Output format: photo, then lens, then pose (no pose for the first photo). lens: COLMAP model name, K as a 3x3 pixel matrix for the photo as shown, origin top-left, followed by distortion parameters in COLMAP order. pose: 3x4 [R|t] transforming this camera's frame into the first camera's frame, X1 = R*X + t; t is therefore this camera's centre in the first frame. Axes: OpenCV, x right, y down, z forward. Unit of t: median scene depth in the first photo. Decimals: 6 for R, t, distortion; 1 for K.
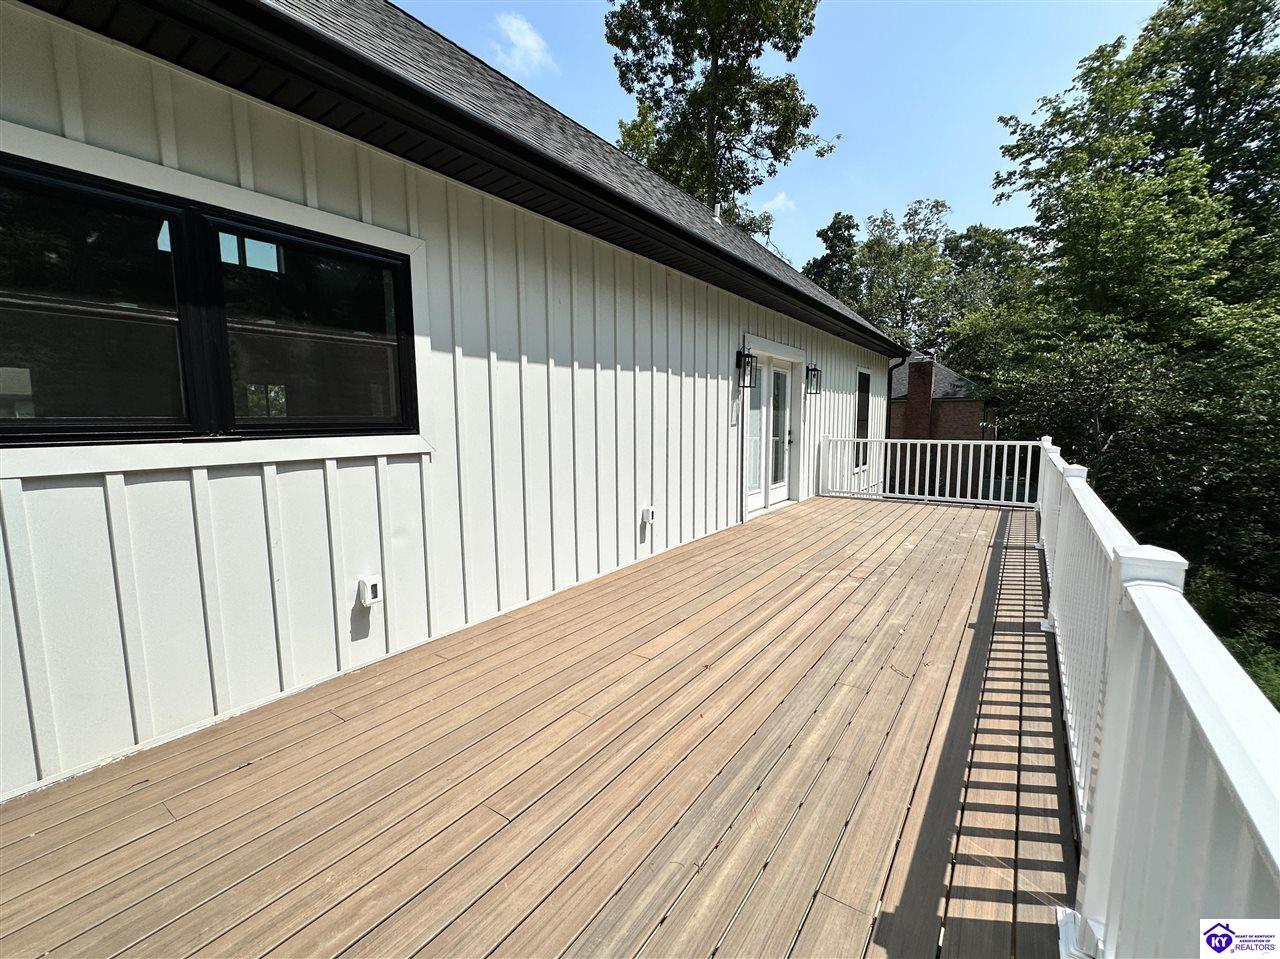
lens RADIAL K [[546.1, 0, 640.0], [0, 546.1, 479.5], [0, 0, 1]] dist [-0.000289, -0.000031]
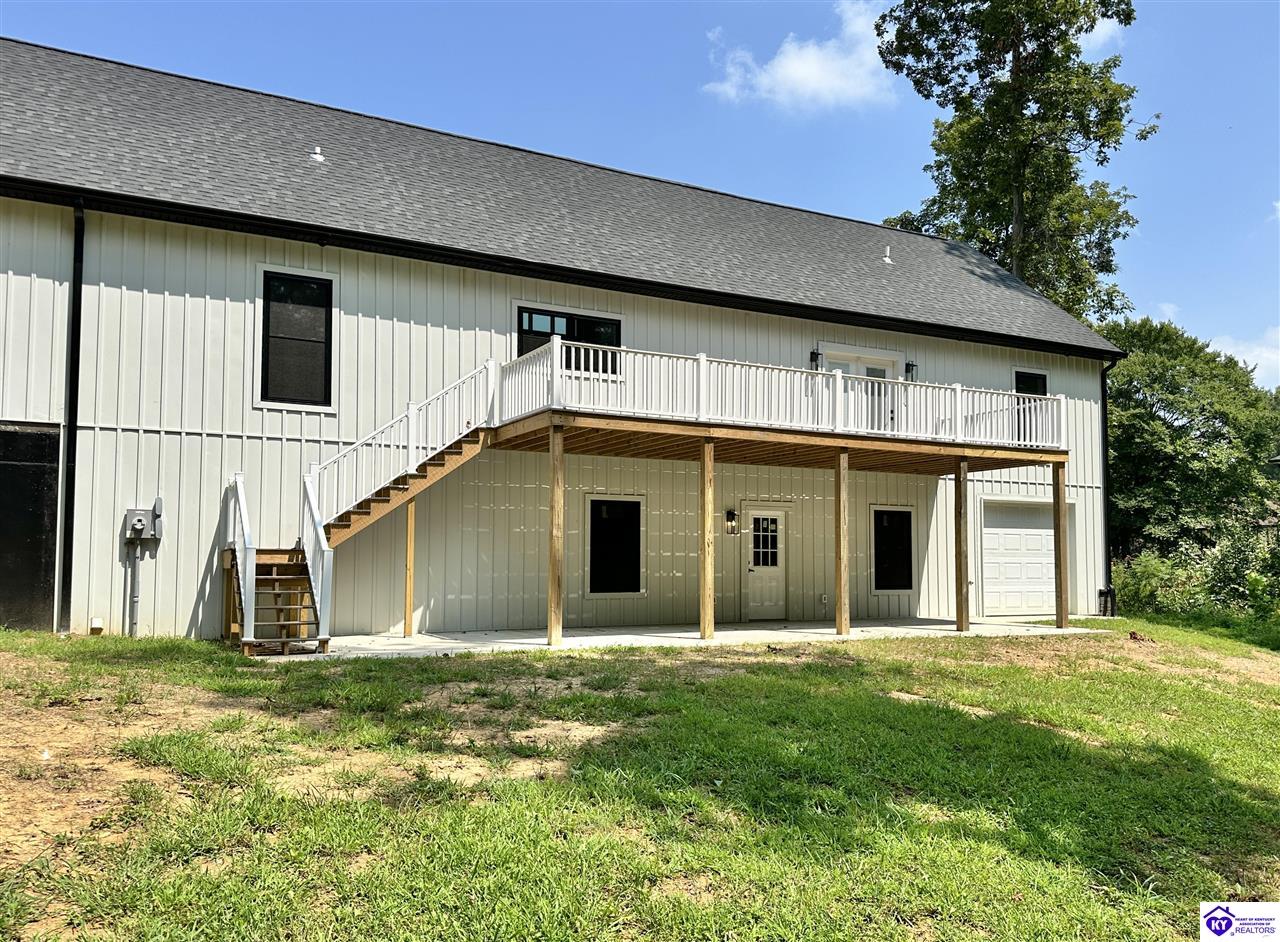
lens RADIAL K [[968.0, 0, 640.0], [0, 968.0, 471.0], [0, 0, 1]] dist [0.003187, 0.000635]
pose [[0.892262, -0.034211, -0.450220, 0.246454], [-0.056451, 0.980849, -0.186409, 0.166807], [0.447975, 0.191741, 0.873243, -0.412044]]
